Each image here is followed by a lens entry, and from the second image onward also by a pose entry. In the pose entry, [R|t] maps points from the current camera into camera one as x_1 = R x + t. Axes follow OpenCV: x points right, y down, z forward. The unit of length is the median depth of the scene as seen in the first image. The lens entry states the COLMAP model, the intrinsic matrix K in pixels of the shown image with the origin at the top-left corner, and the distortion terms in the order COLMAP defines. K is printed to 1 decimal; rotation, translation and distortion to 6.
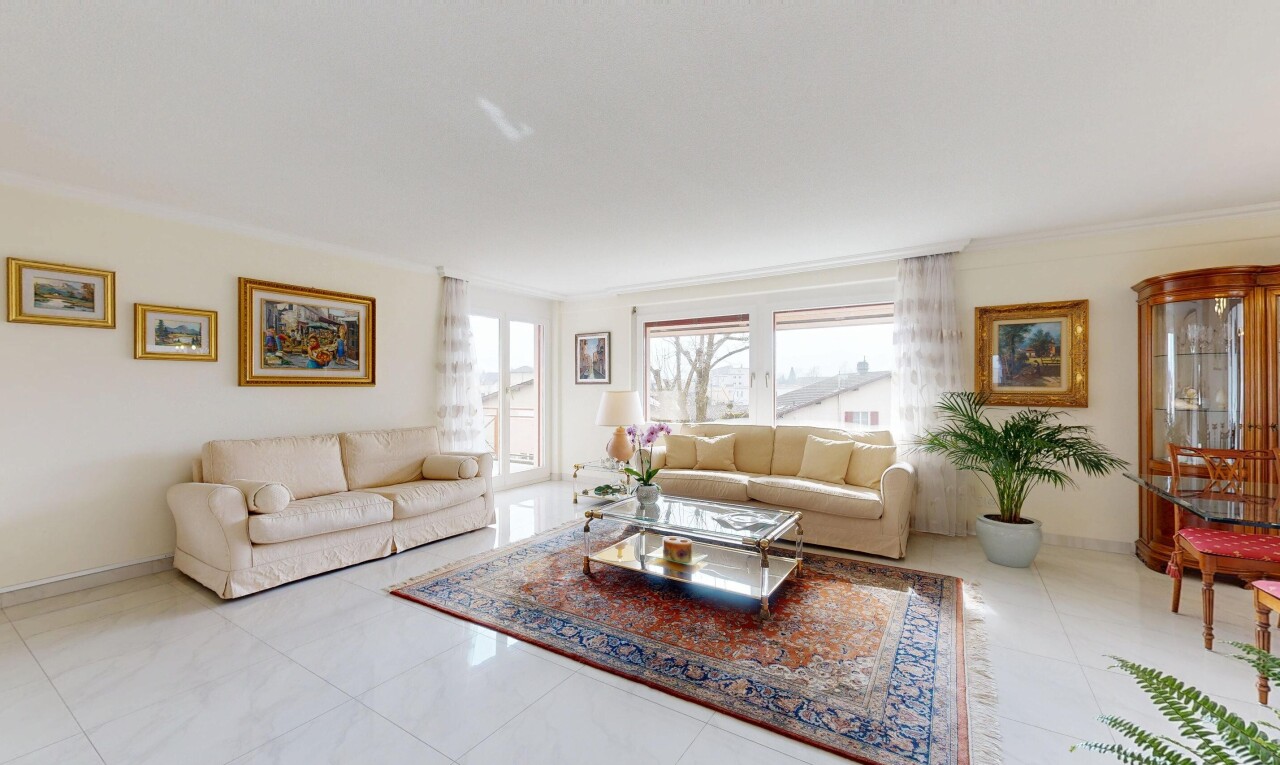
lens RADIAL K [[390.9, 0, 725.5], [0, 390.9, 385.6], [0, 0, 1]] dist [0.000159, 0.000001]
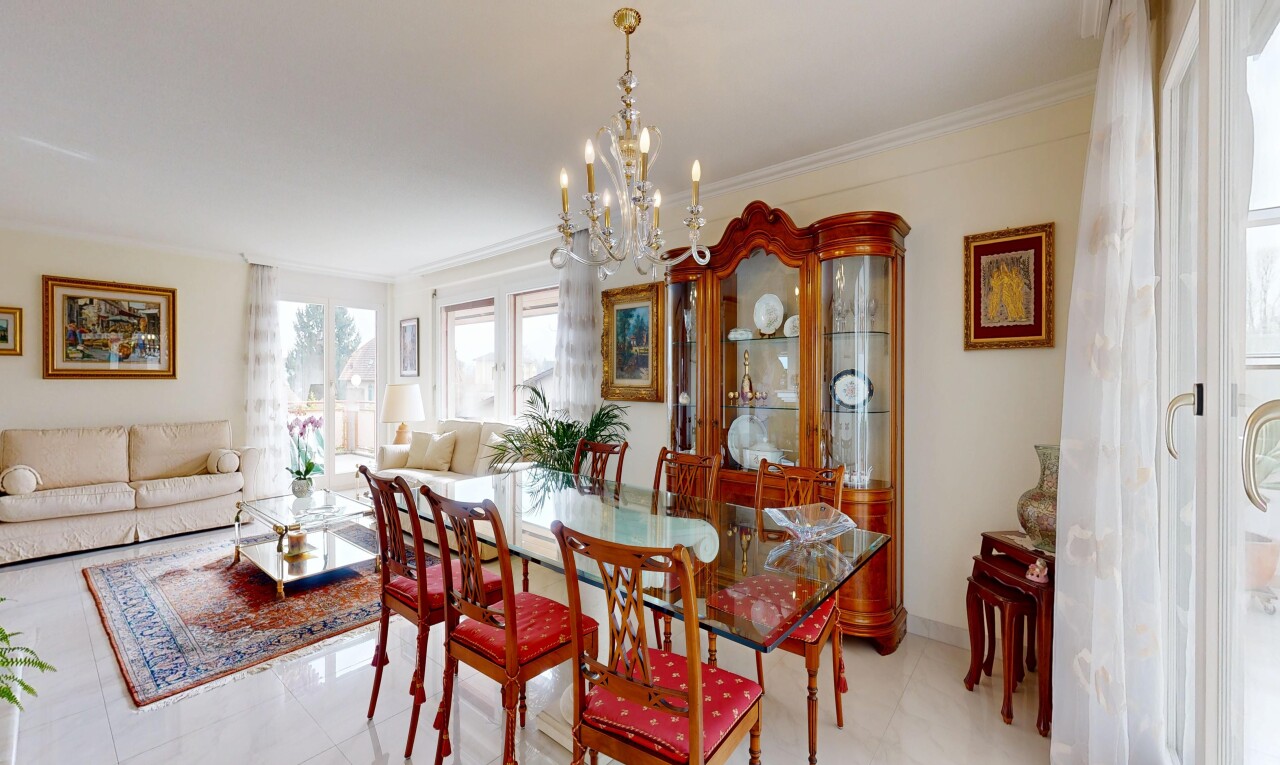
lens RADIAL K [[503.2, 0, 630.3], [0, 503.2, 382.2], [0, 0, 1]] dist [0.003728, -0.000063]
pose [[0.985439, 0.000875, -0.170026, 0.519759], [0.000505, 0.999967, 0.008073, 0.000268], [0.170027, -0.008041, 0.985407, -0.068095]]
